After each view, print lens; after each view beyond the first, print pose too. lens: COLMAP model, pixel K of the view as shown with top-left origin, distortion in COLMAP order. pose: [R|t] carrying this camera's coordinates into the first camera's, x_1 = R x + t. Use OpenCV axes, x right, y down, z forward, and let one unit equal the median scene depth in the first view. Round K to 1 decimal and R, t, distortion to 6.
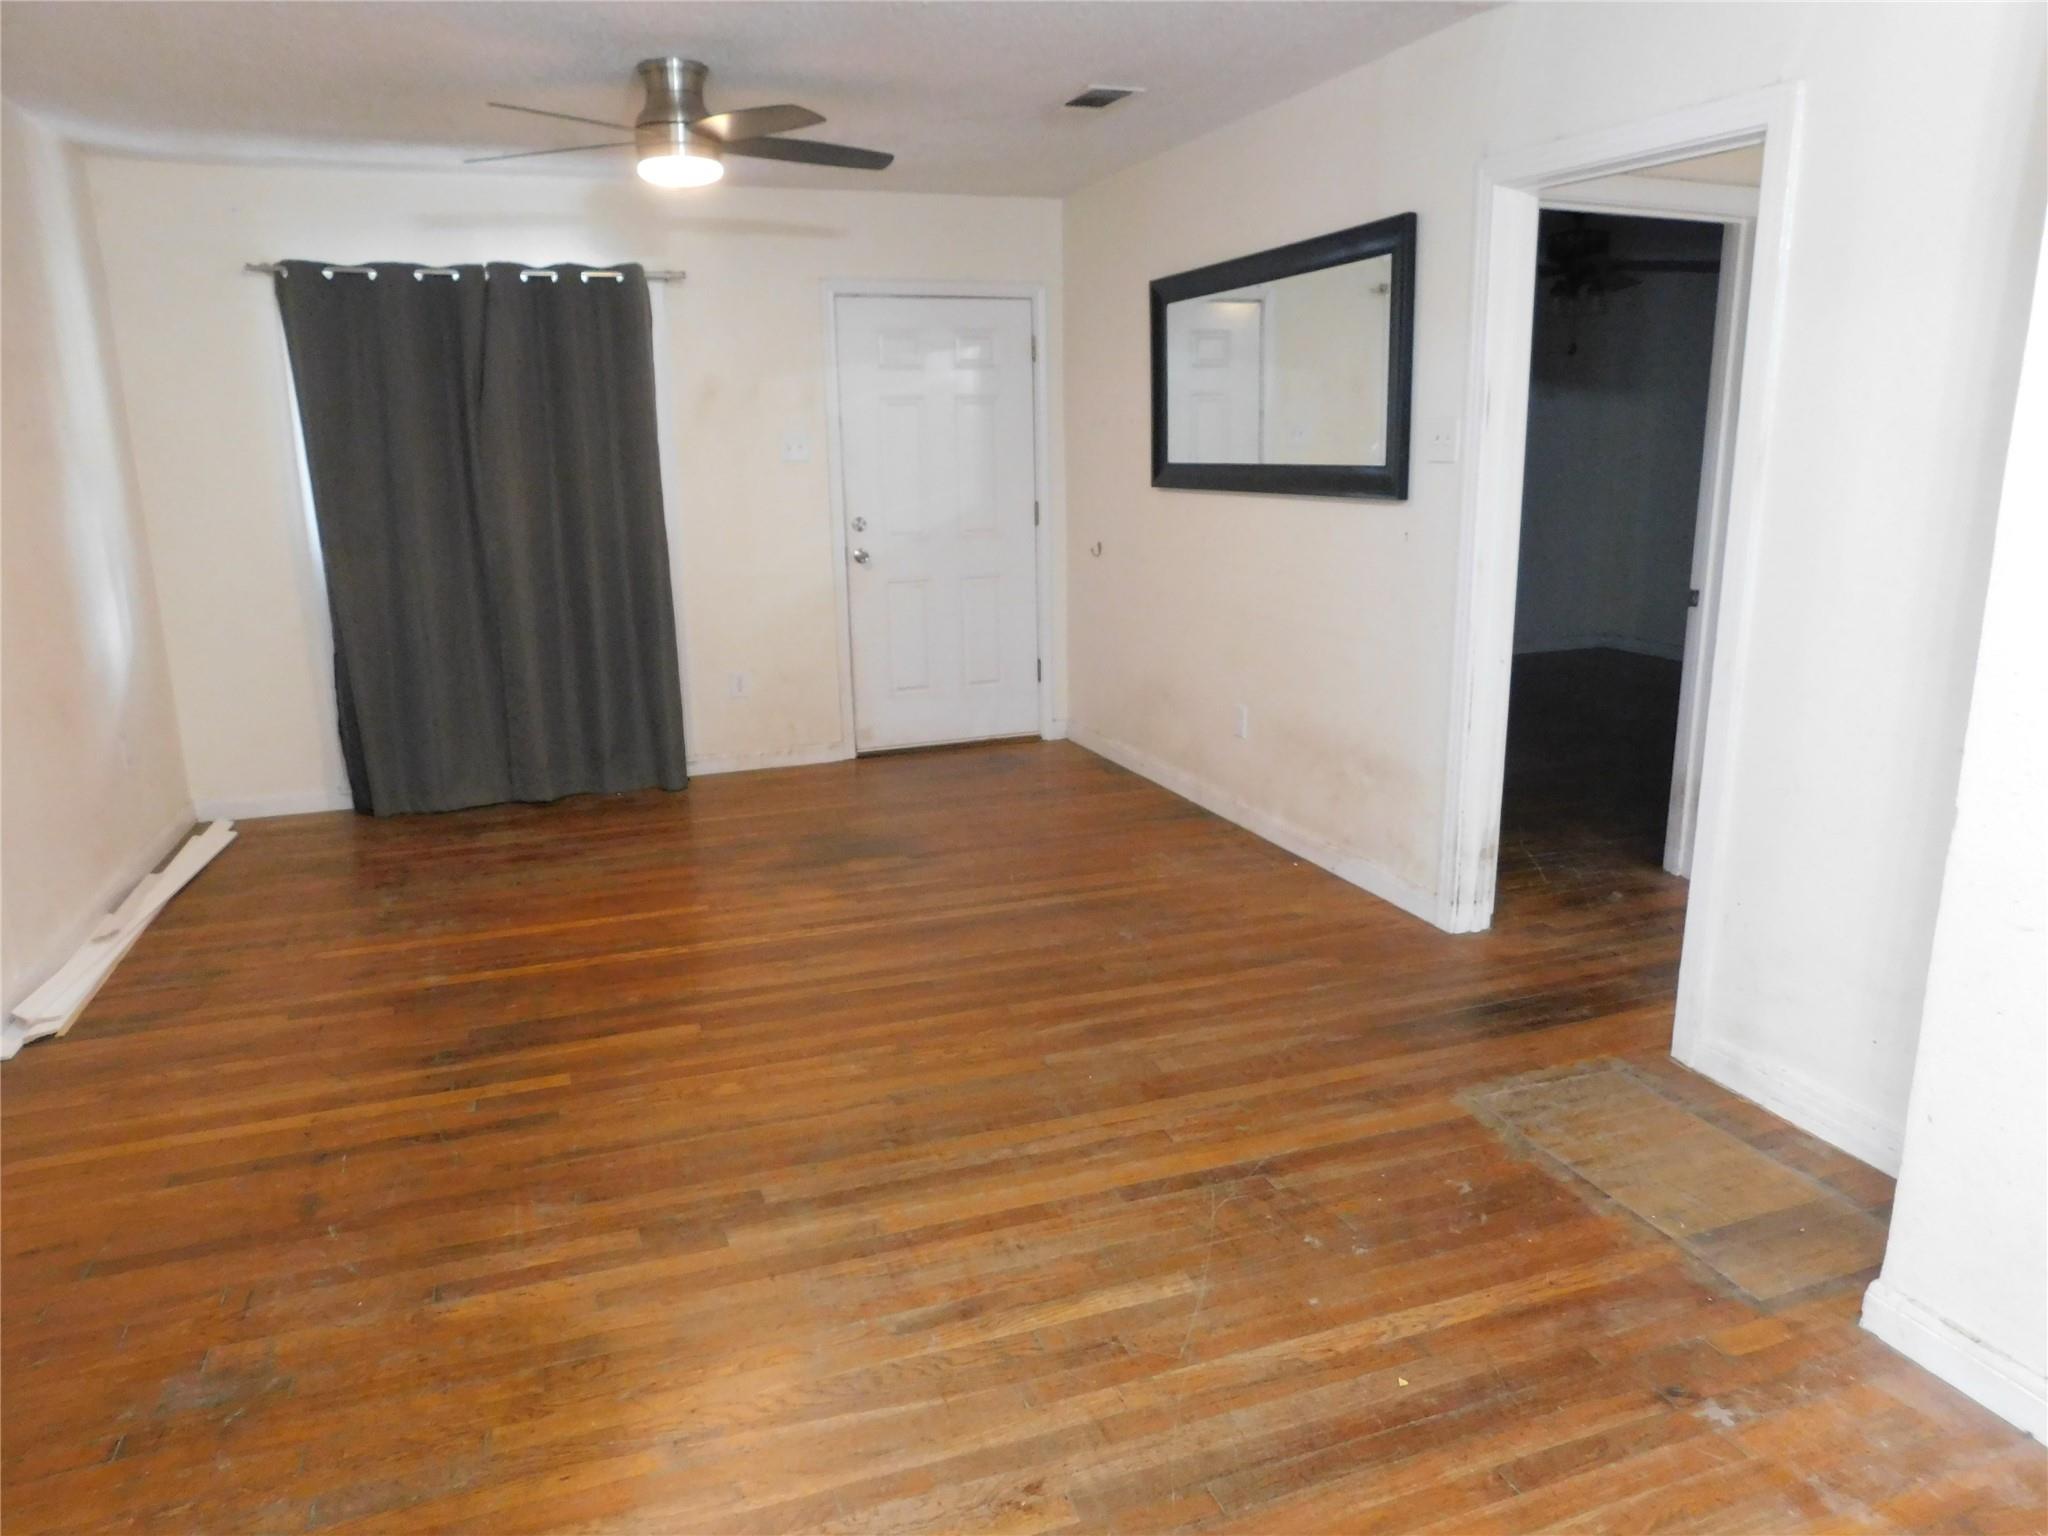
lens RADIAL K [[1371.6, 0, 1029.7], [0, 1371.6, 755.7], [0, 0, 1]] dist [-0.048704, 0.039606]
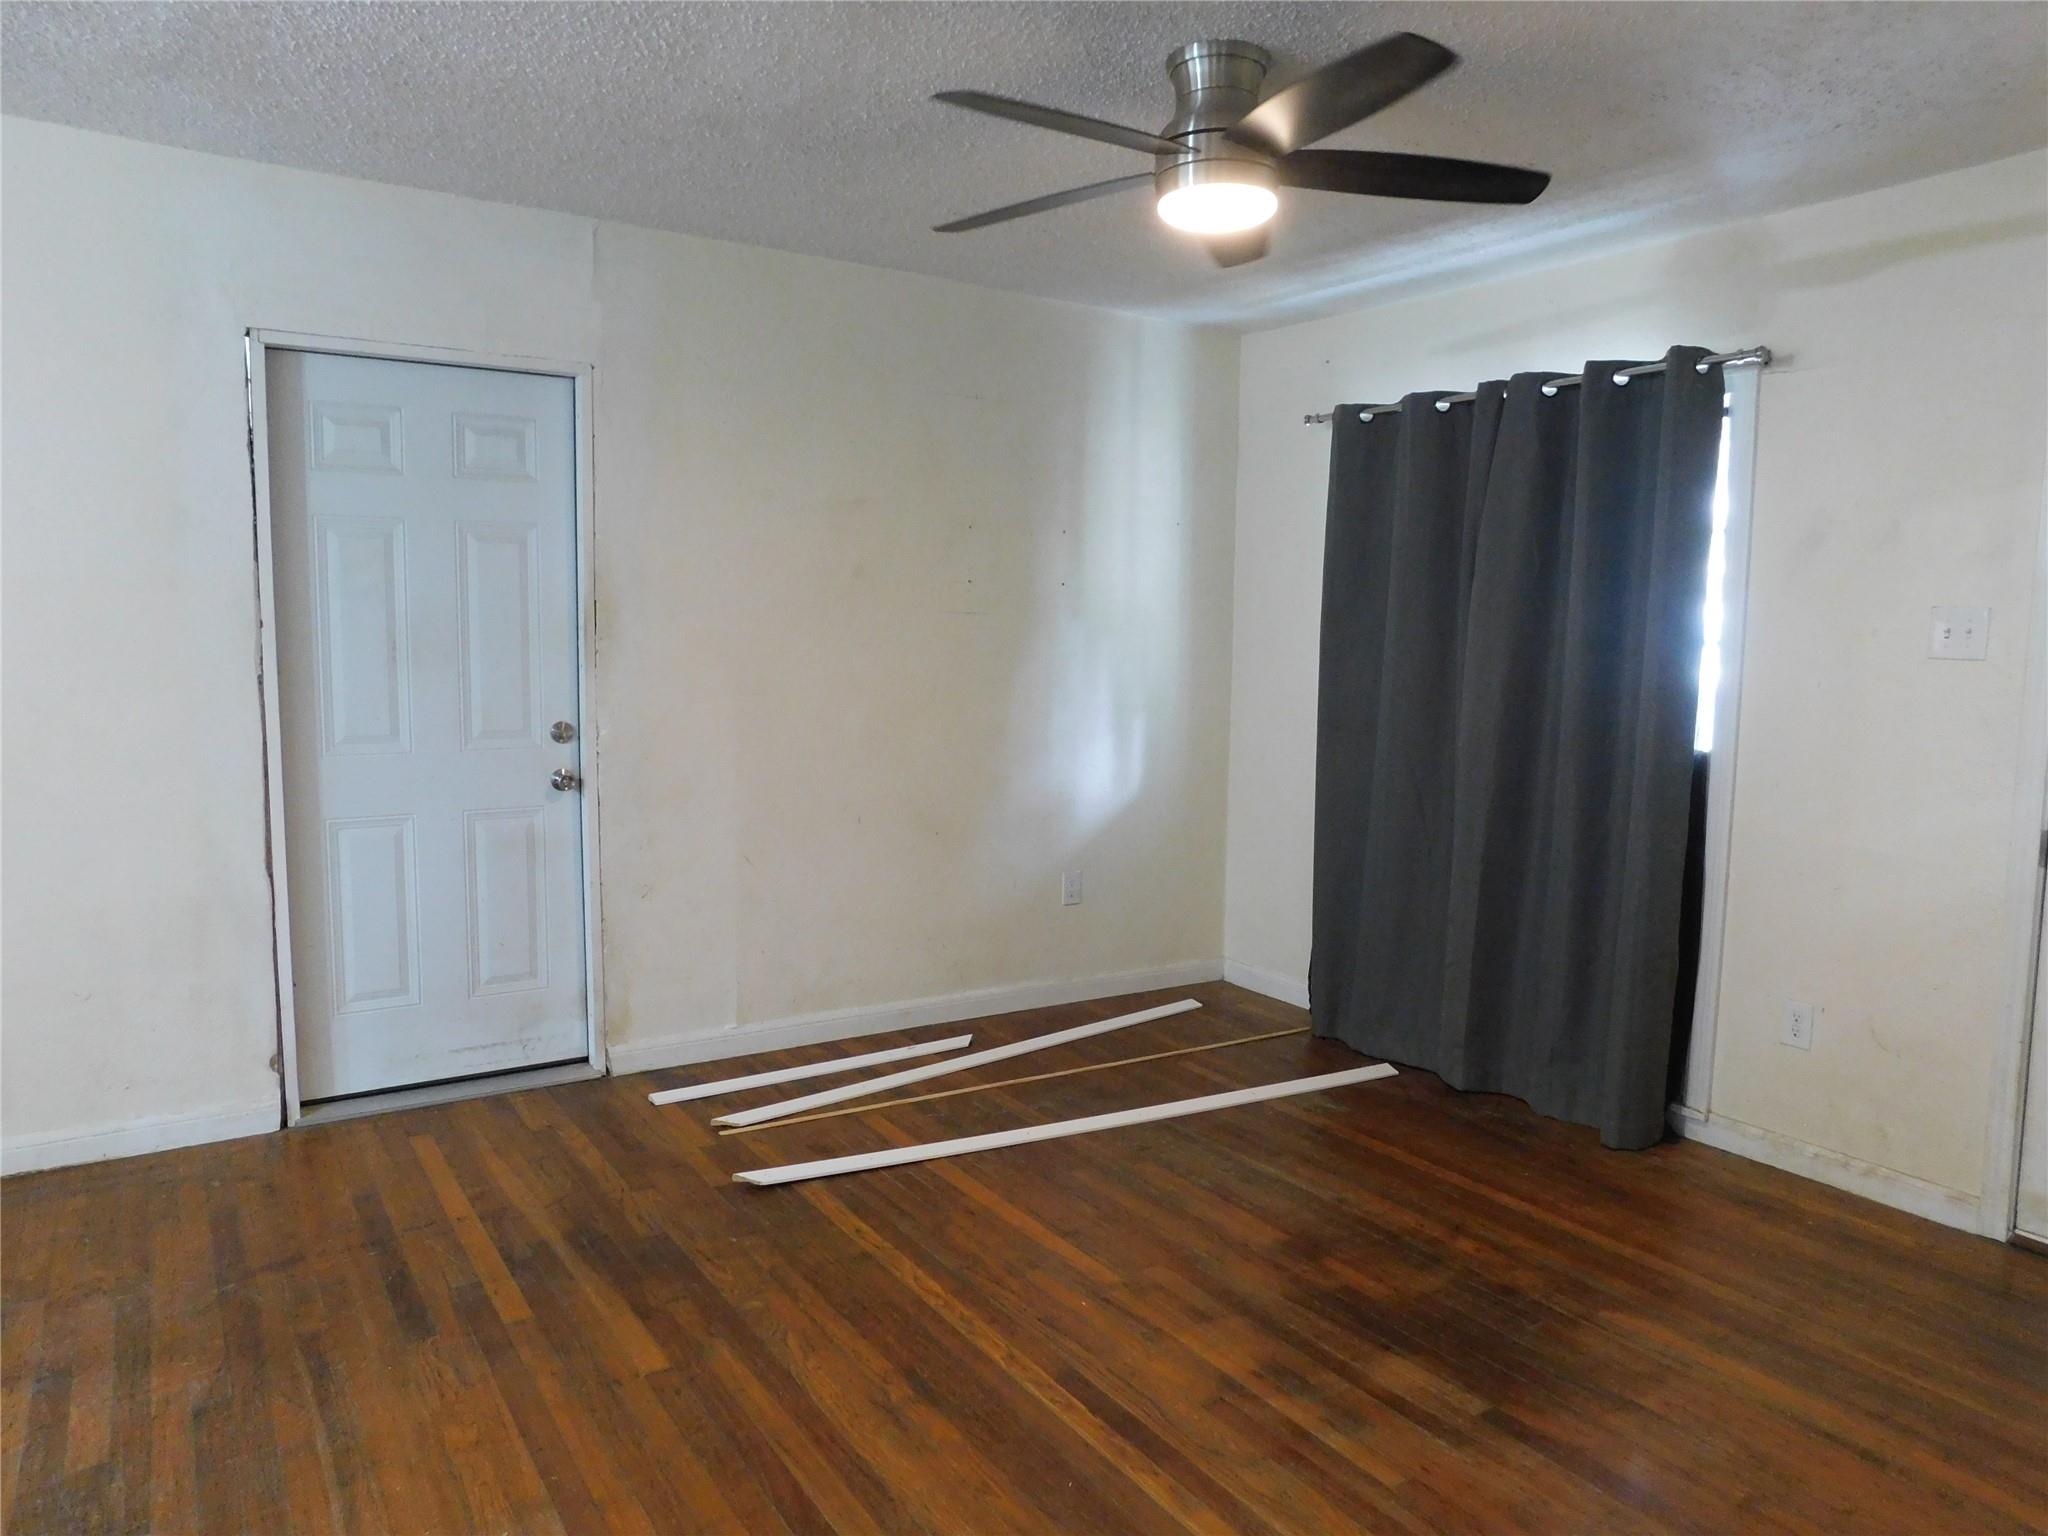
lens RADIAL K [[1371.6, 0, 1018.7], [0, 1371.6, 767.0], [0, 0, 1]] dist [-0.048704, 0.039606]
pose [[0.216684, 0.125274, -0.968171, 0.452811], [-0.239074, 0.968344, 0.071790, -0.208647], [0.946515, 0.215909, 0.239775, 0.902500]]
